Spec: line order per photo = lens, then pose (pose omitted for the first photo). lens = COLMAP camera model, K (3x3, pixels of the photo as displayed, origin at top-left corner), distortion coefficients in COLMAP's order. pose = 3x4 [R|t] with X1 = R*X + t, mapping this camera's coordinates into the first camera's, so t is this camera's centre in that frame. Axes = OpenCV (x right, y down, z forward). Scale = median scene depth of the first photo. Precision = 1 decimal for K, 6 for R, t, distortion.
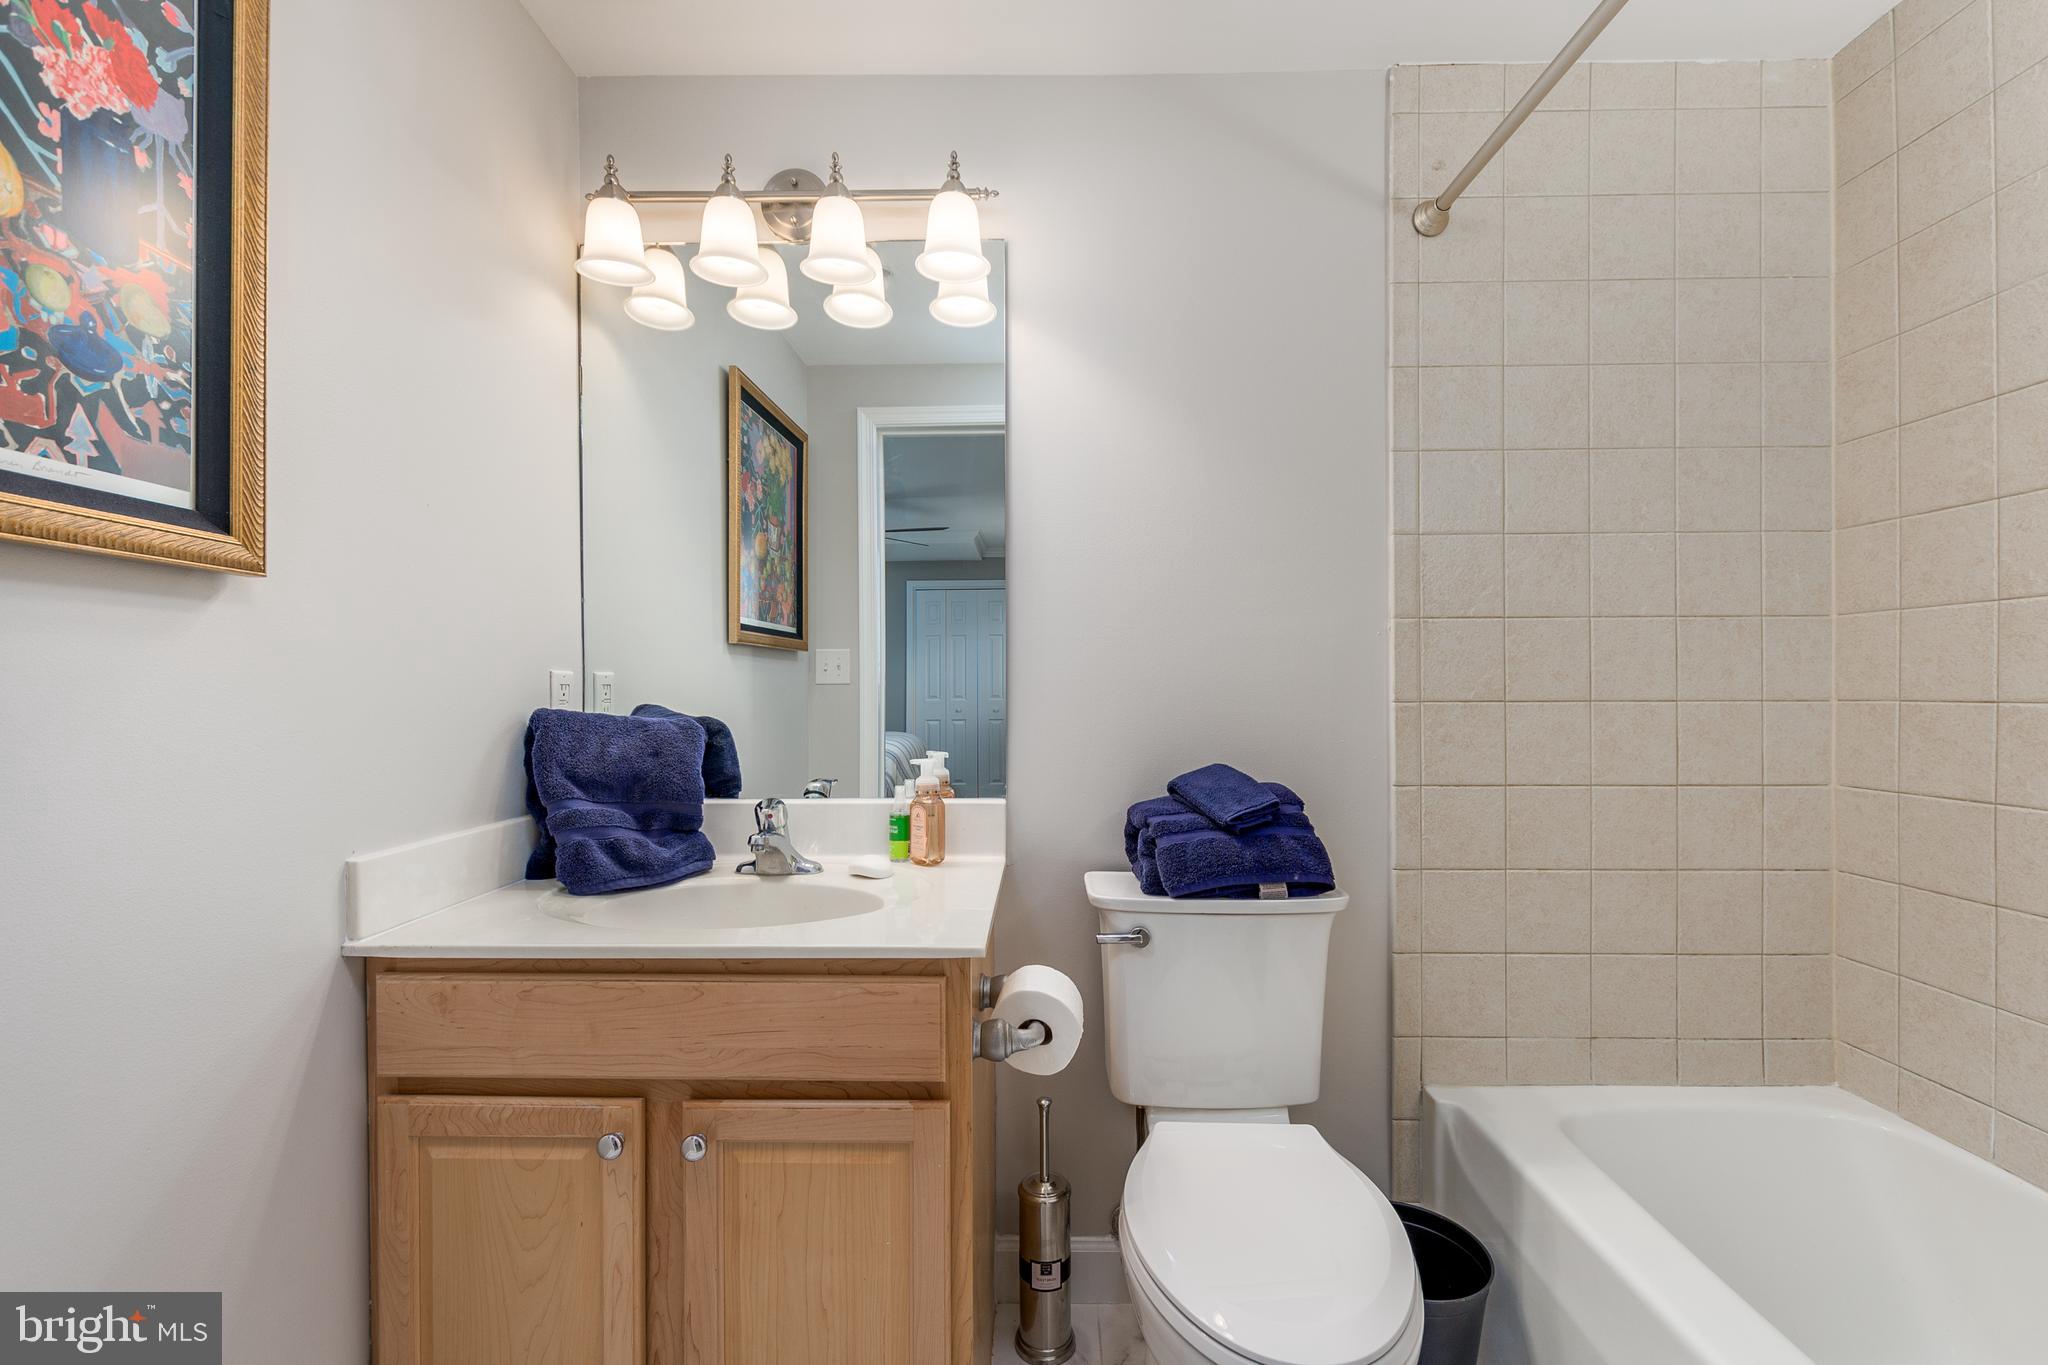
lens RADIAL K [[820.8, 0, 1029.0], [0, 820.8, 693.8], [0, 0, 1]] dist [-0.016959, -0.000105]
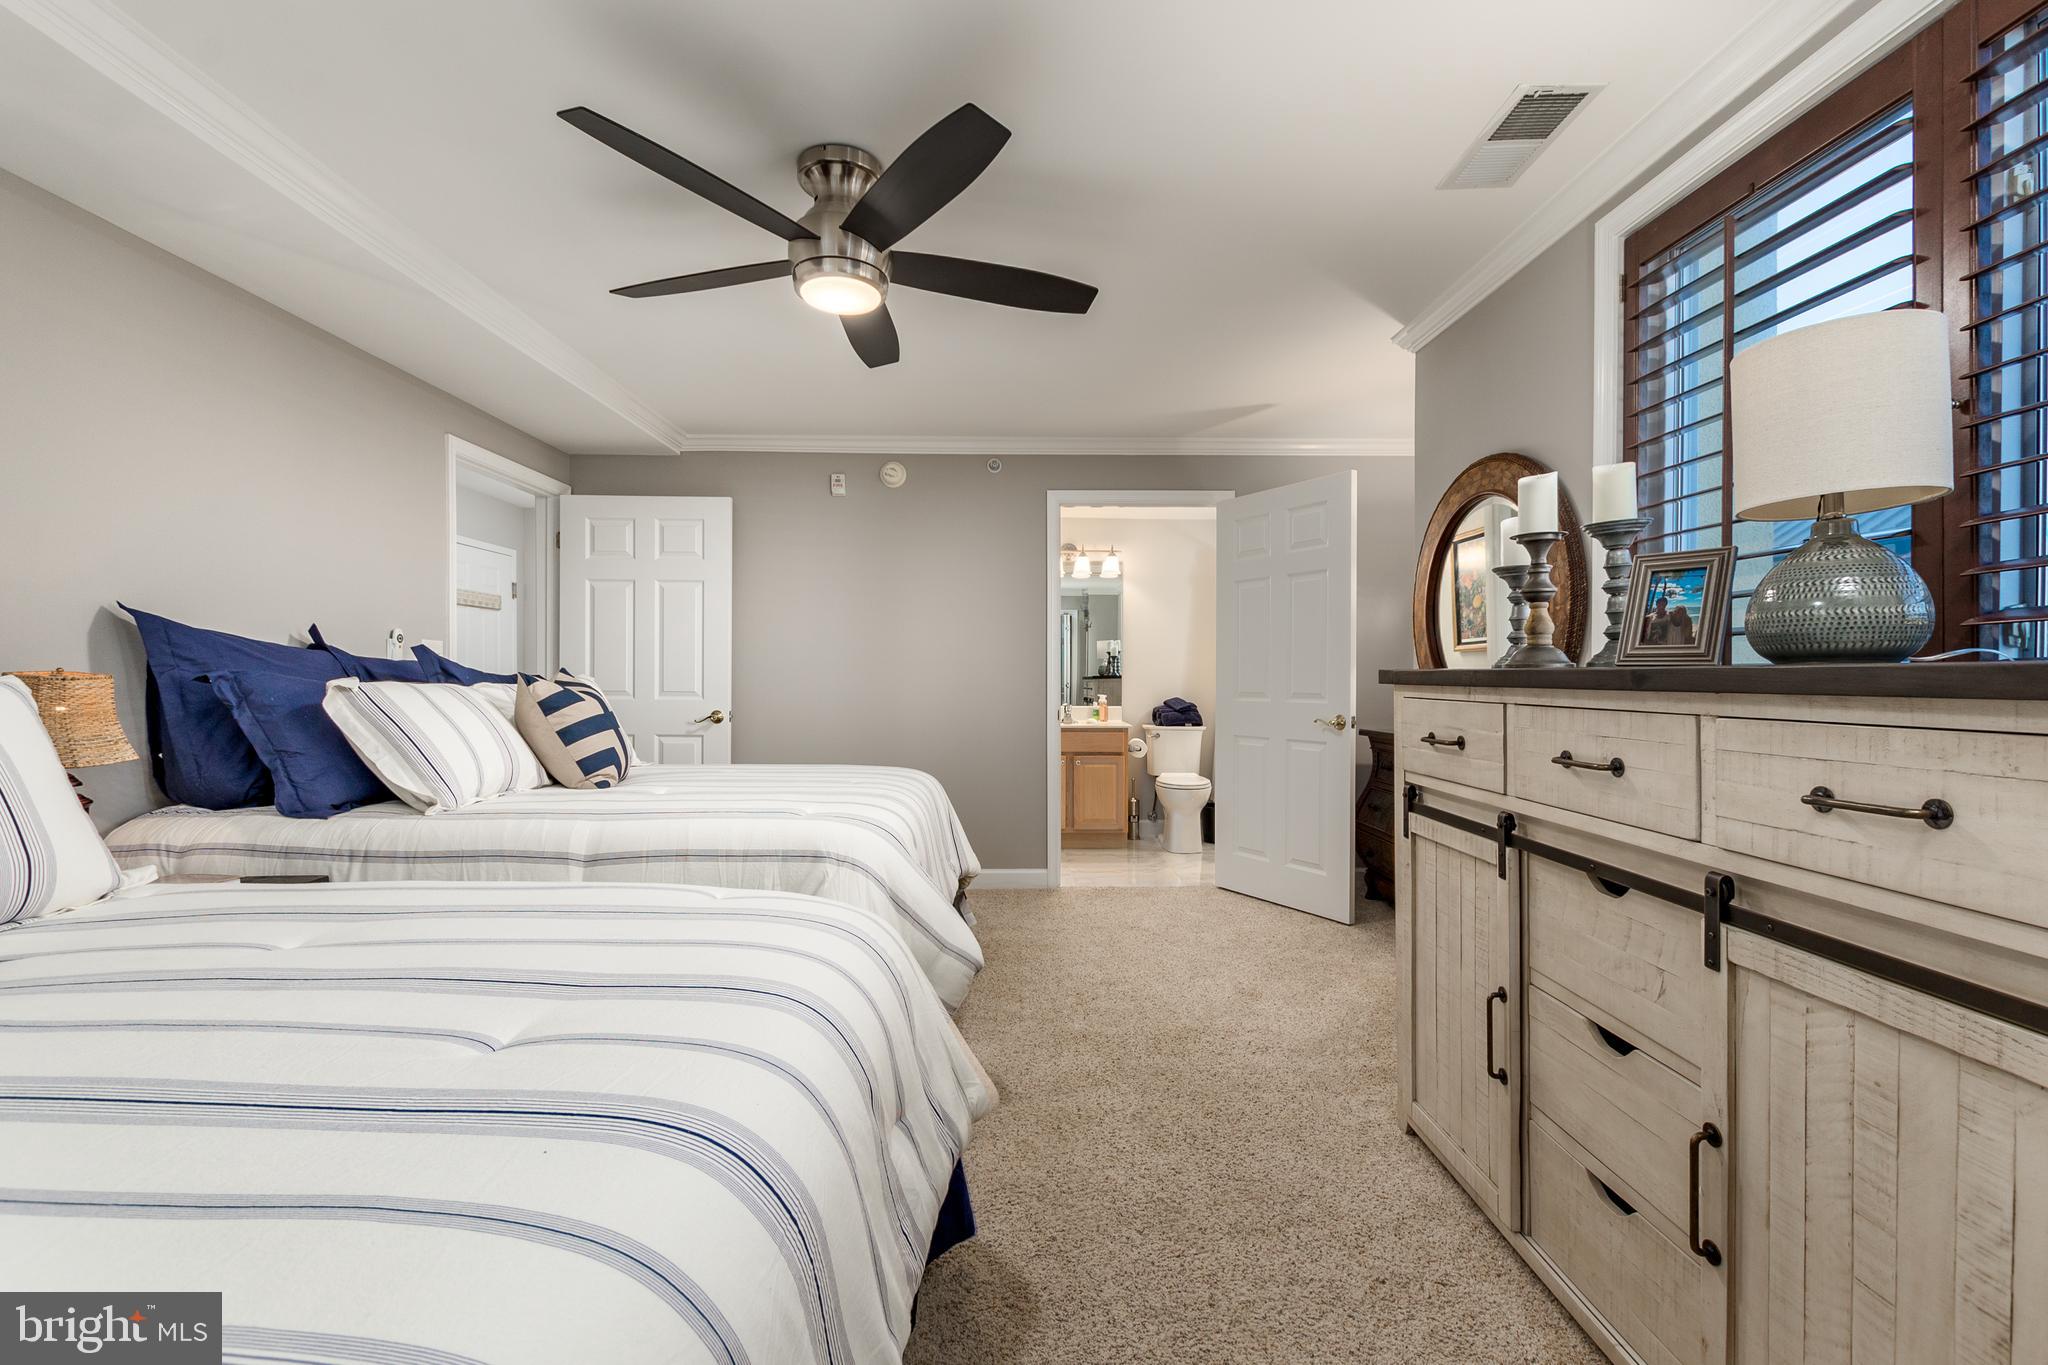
lens RADIAL K [[886.6, 0, 1021.3], [0, 886.6, 679.3], [0, 0, 1]] dist [0.011014, 0.000096]
pose [[0.999750, 0.000581, 0.022334, -0.616070], [-0.000740, 0.999975, 0.007085, -0.028742], [-0.022329, -0.007099, 0.999725, -3.270426]]
